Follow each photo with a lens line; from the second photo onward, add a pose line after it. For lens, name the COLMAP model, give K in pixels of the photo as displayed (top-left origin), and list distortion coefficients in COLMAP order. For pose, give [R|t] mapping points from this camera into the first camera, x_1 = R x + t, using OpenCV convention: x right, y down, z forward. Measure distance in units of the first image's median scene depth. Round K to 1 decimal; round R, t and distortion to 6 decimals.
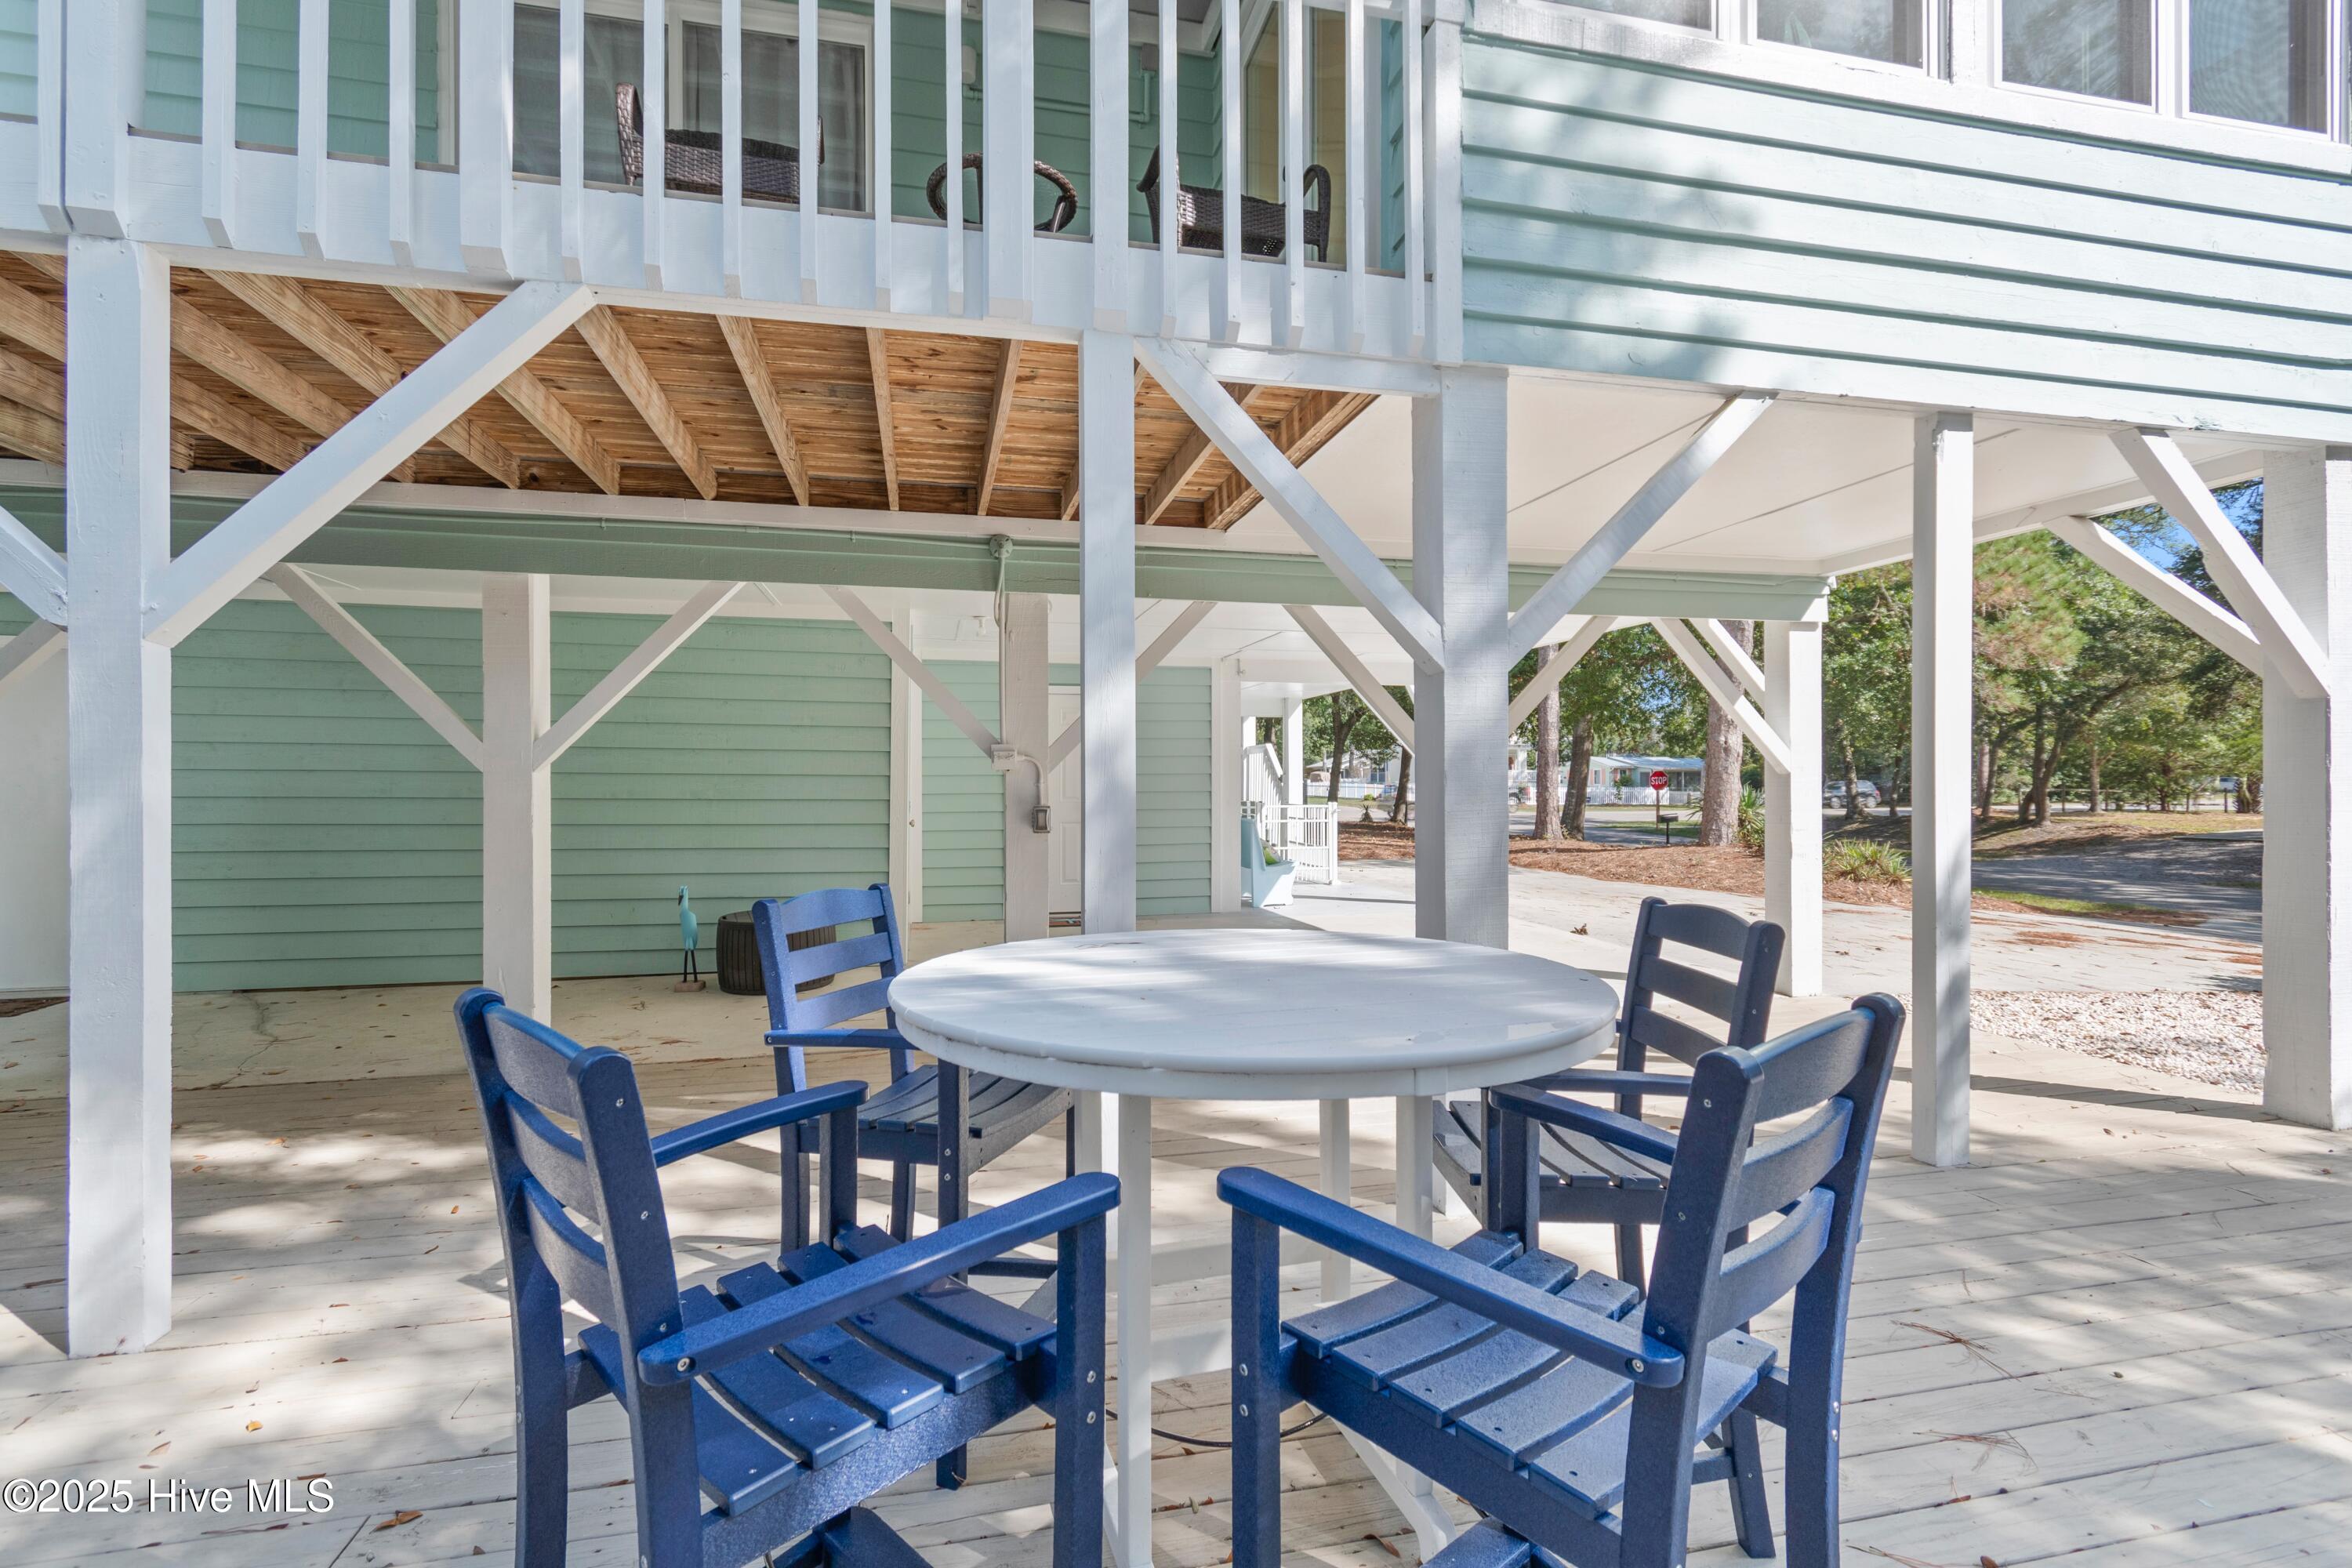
lens RADIAL K [[1056.2, 0, 1179.9], [0, 1056.2, 774.4], [0, 0, 1]] dist [0.001933, -0.002771]
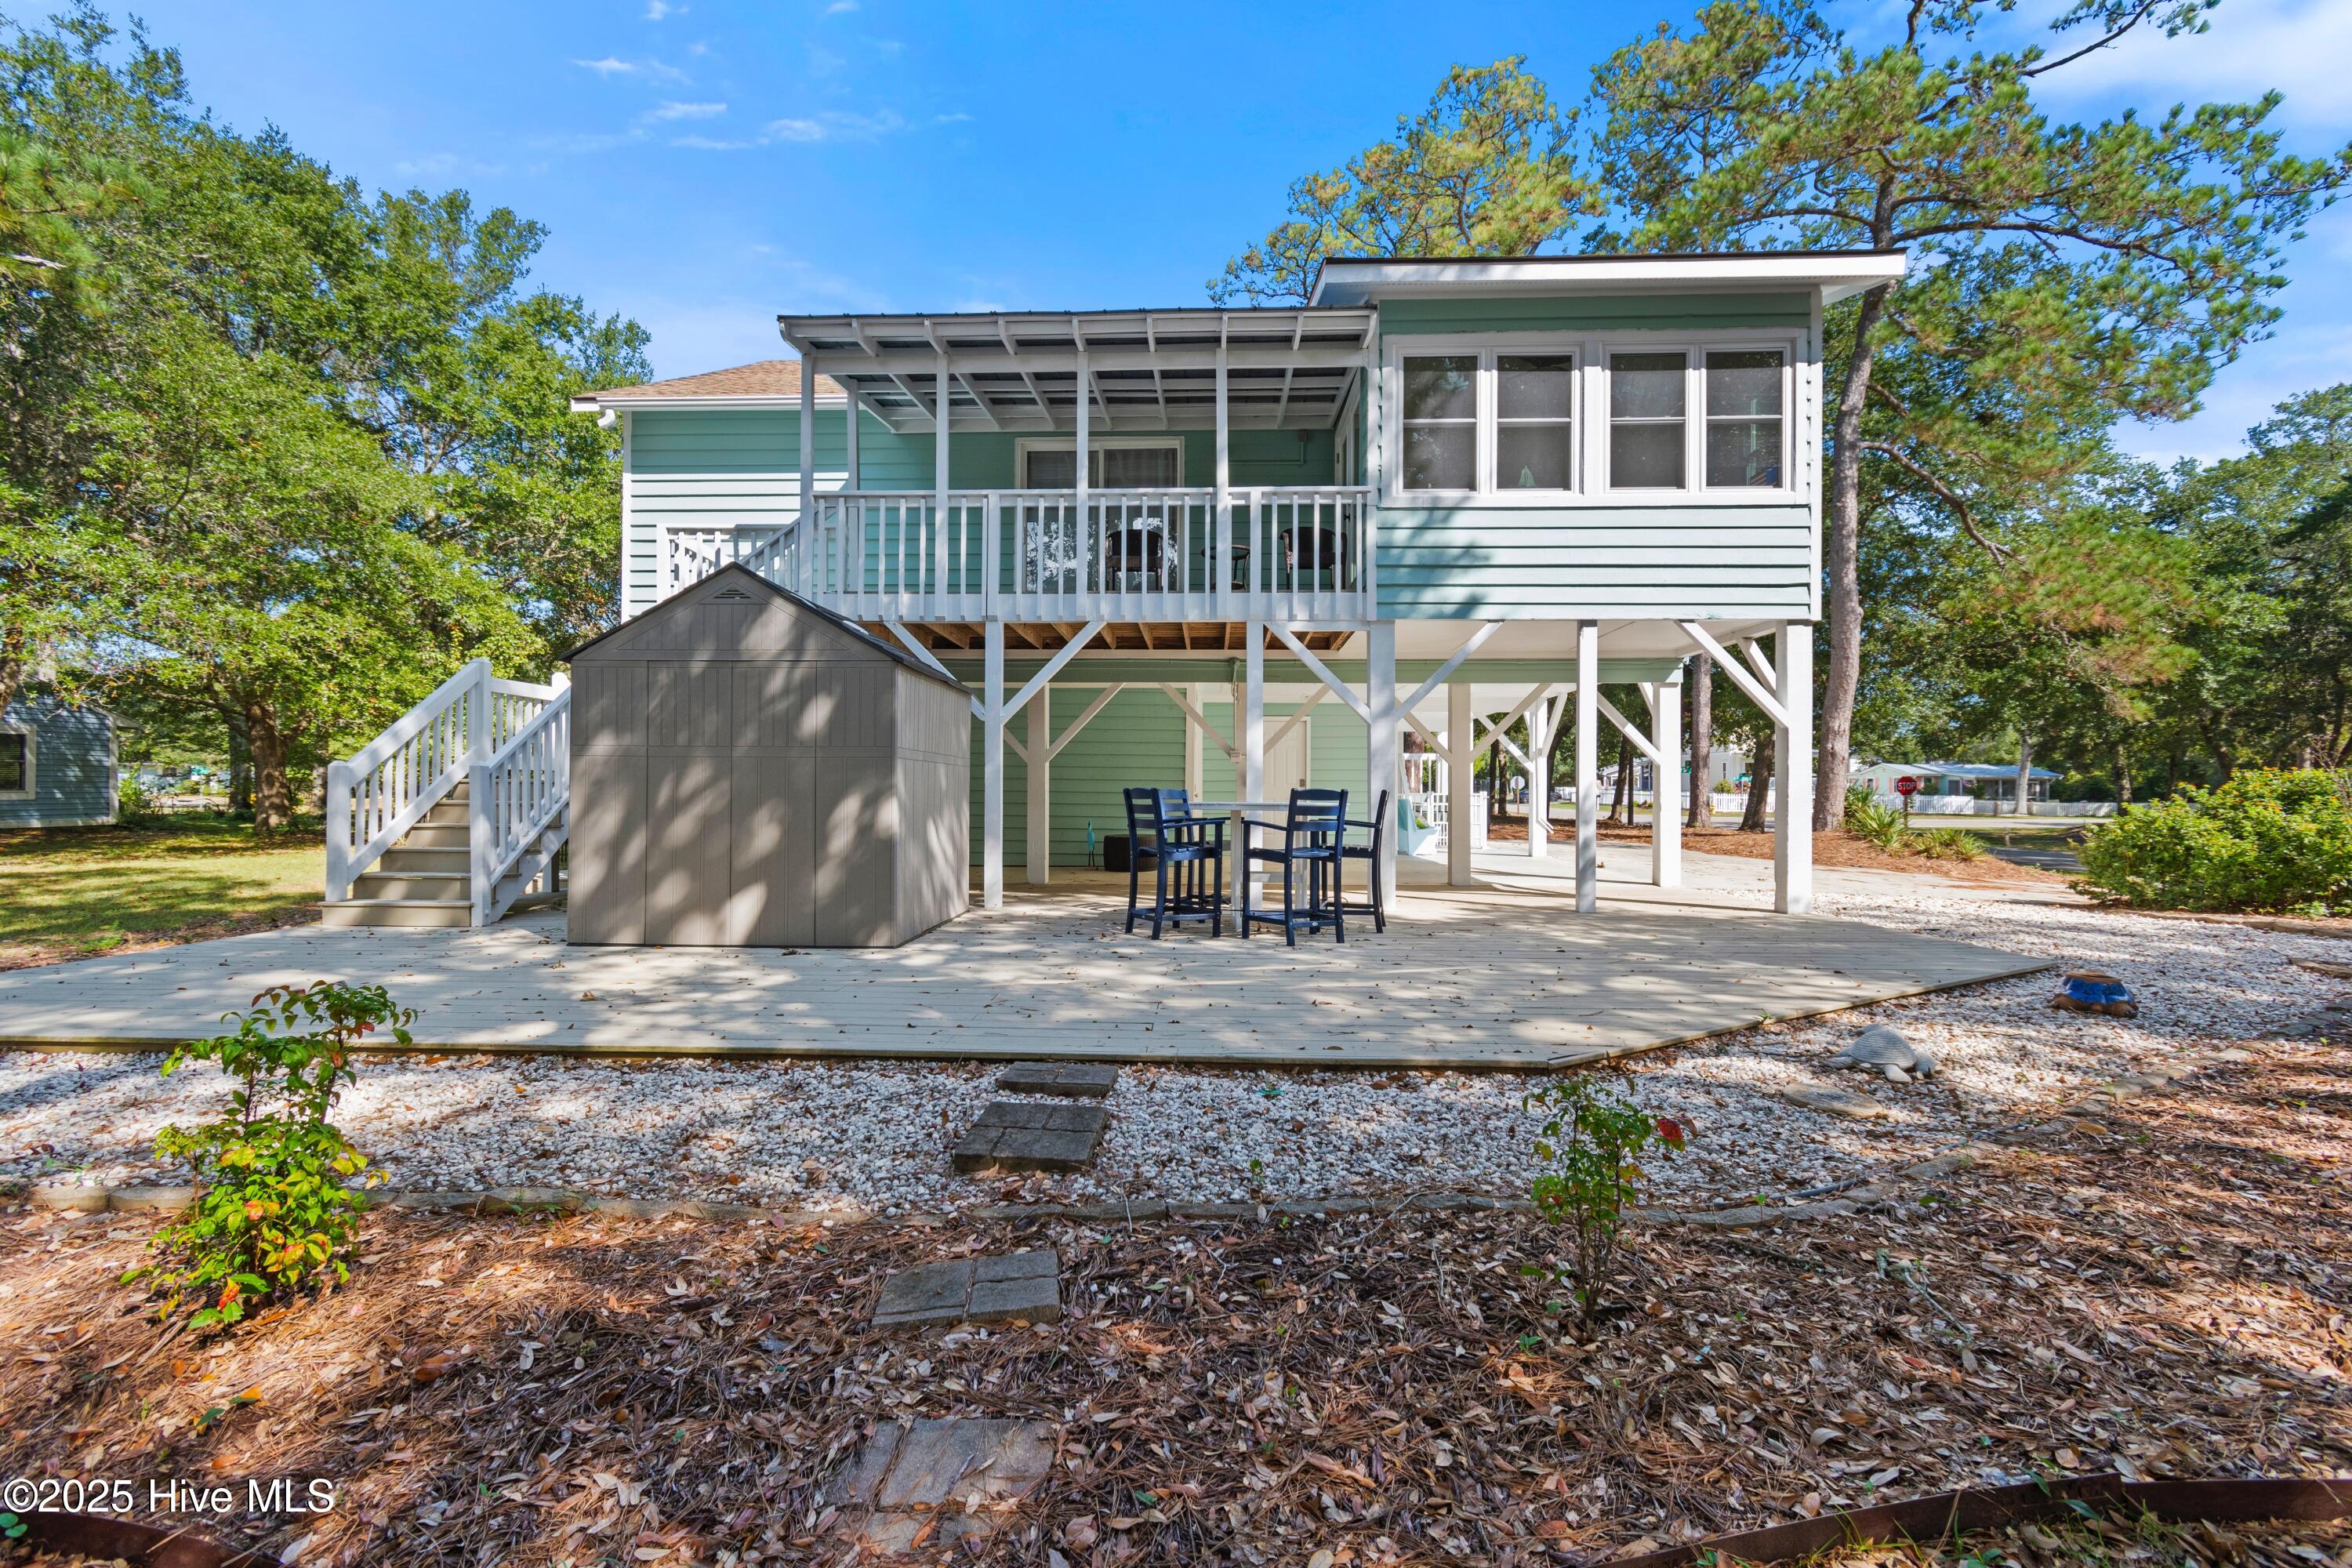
lens RADIAL K [[1056.2, 0, 1180.9], [0, 1056.2, 785.7], [0, 0, 1]] dist [0.001933, -0.002771]
pose [[0.963951, 0.006441, -0.266004, 0.500342], [-0.005699, 0.999977, 0.003562, 0.061761], [0.266020, -0.001918, 0.963965, -1.871021]]
